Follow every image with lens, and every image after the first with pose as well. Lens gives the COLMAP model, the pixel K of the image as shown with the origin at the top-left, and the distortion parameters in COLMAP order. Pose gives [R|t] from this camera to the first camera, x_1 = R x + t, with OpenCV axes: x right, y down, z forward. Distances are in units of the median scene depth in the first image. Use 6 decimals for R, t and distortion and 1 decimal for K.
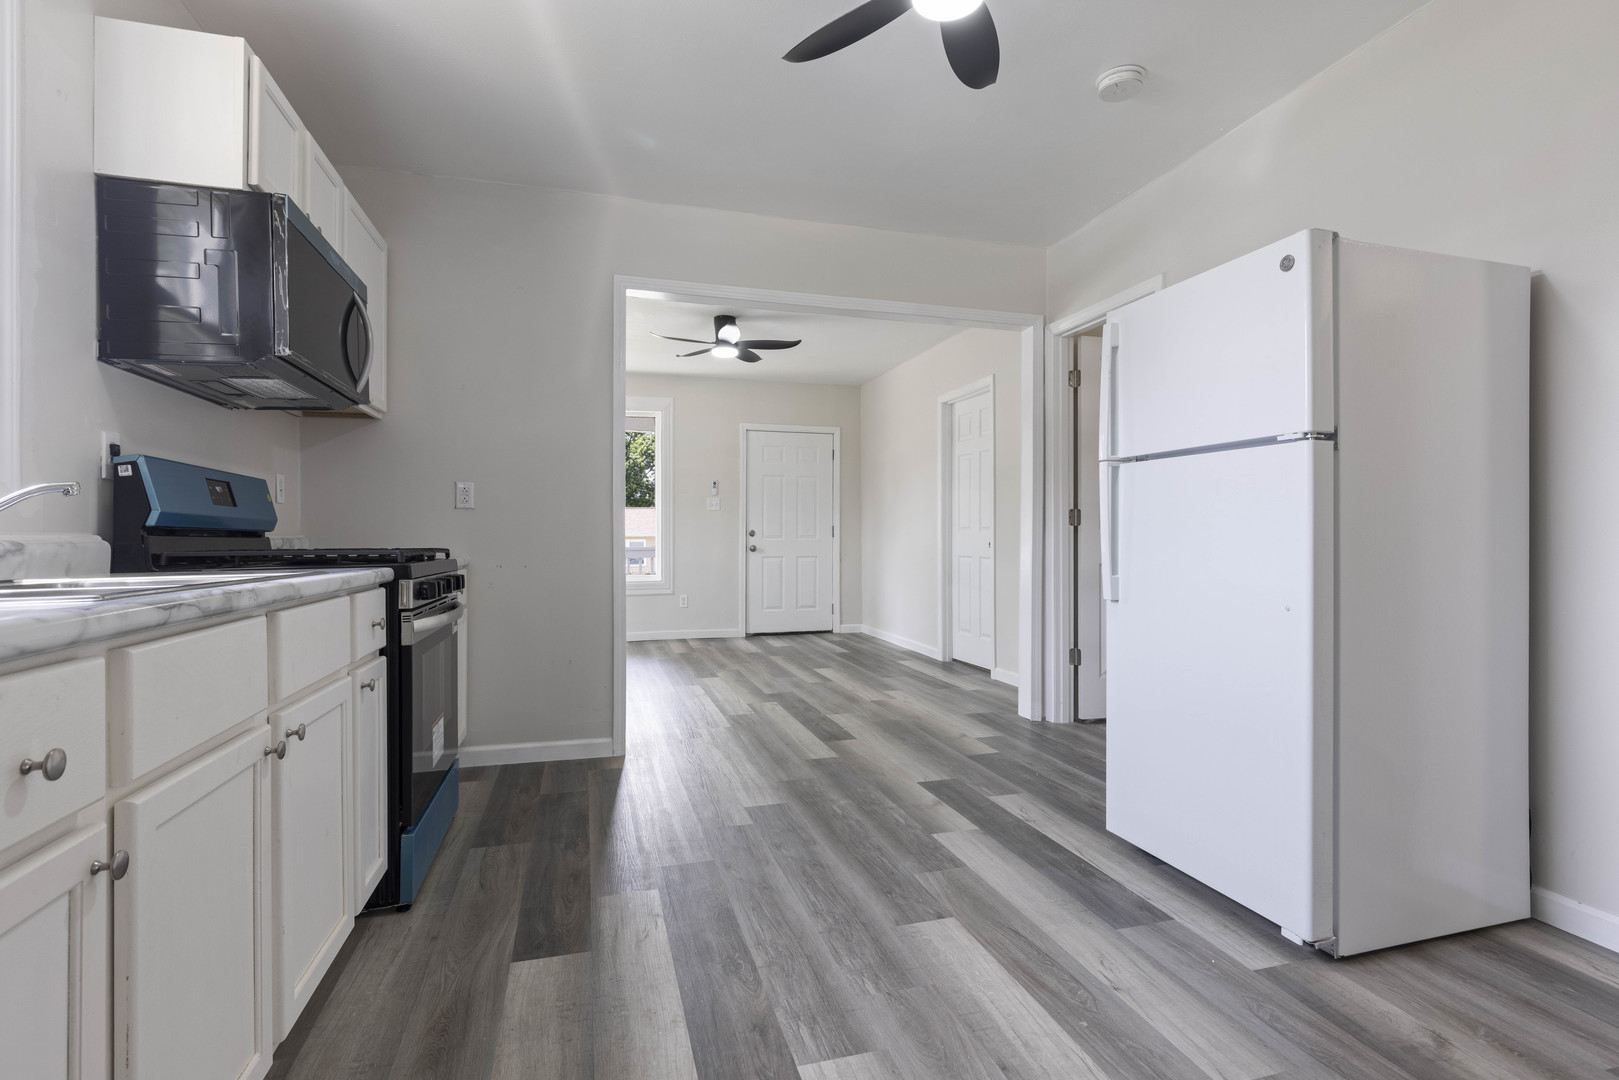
lens RADIAL K [[775.6, 0, 809.5], [0, 775.6, 540.0], [0, 0, 1]] dist [-0.000025, -0.000017]
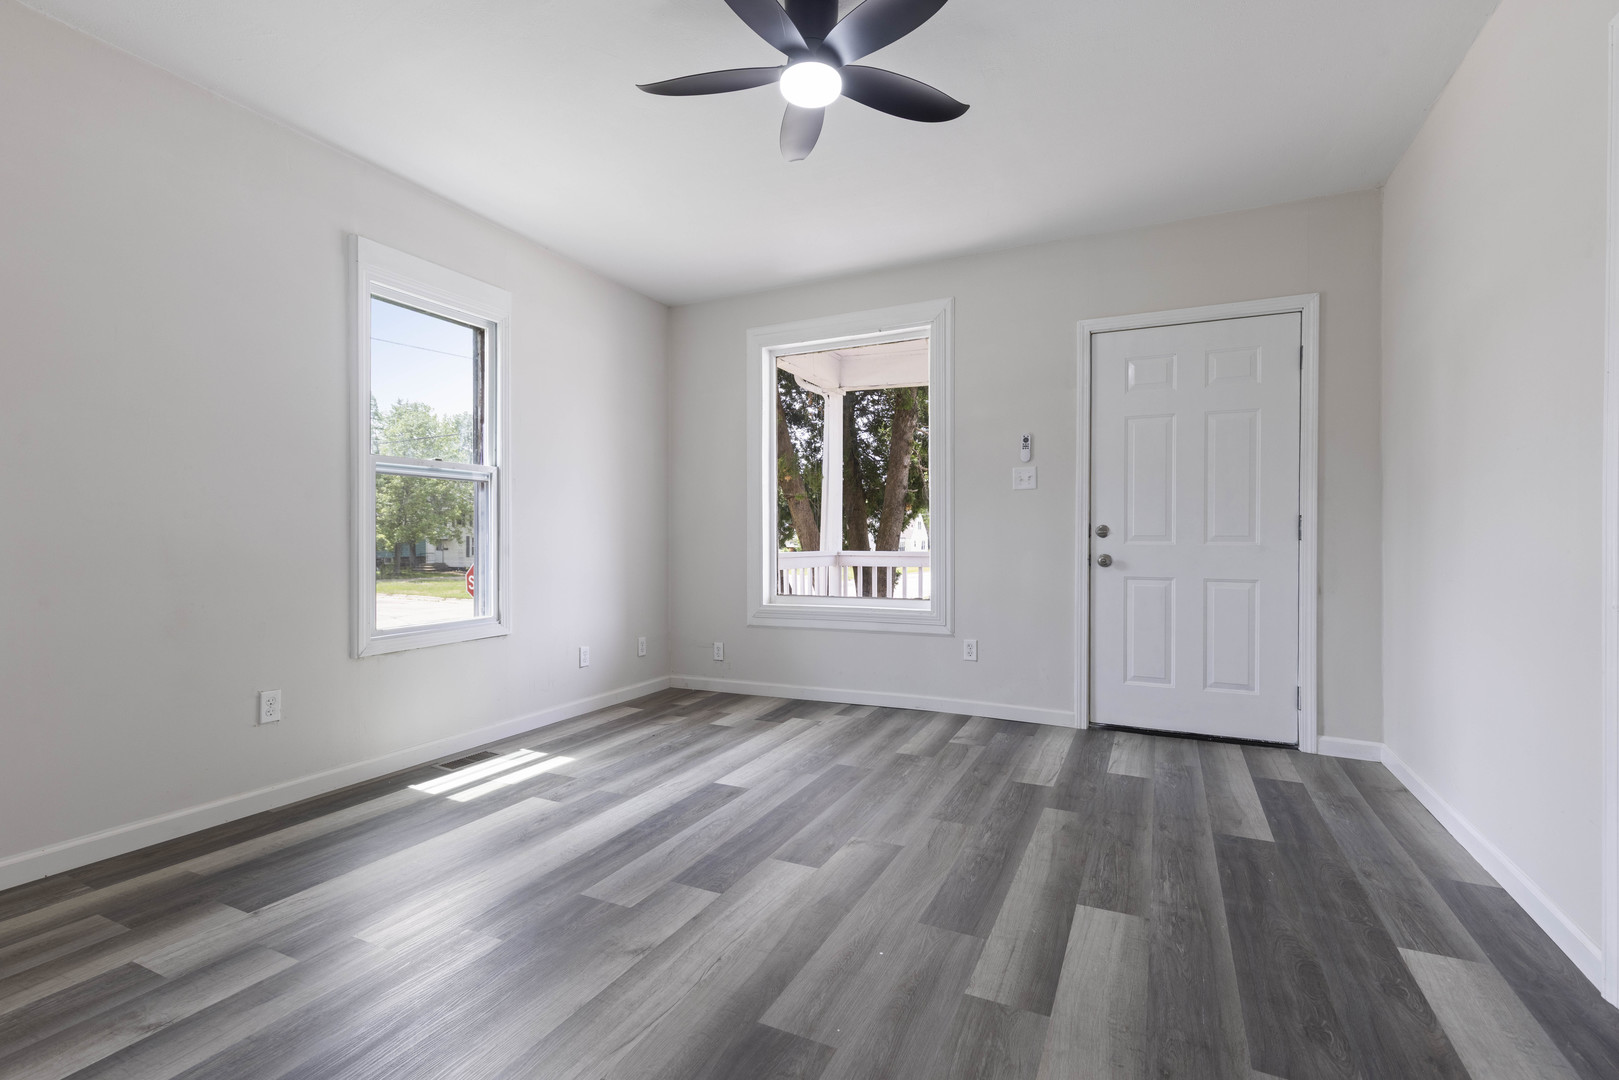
lens RADIAL K [[716.9, 0, 809.5], [0, 716.9, 540.0], [0, 0, 1]] dist [0.001232, -0.000016]
pose [[0.748283, 0.007600, -0.663336, 0.180959], [-0.007461, 0.999968, 0.003041, -0.005053], [0.663337, 0.002674, 0.748316, 0.952170]]
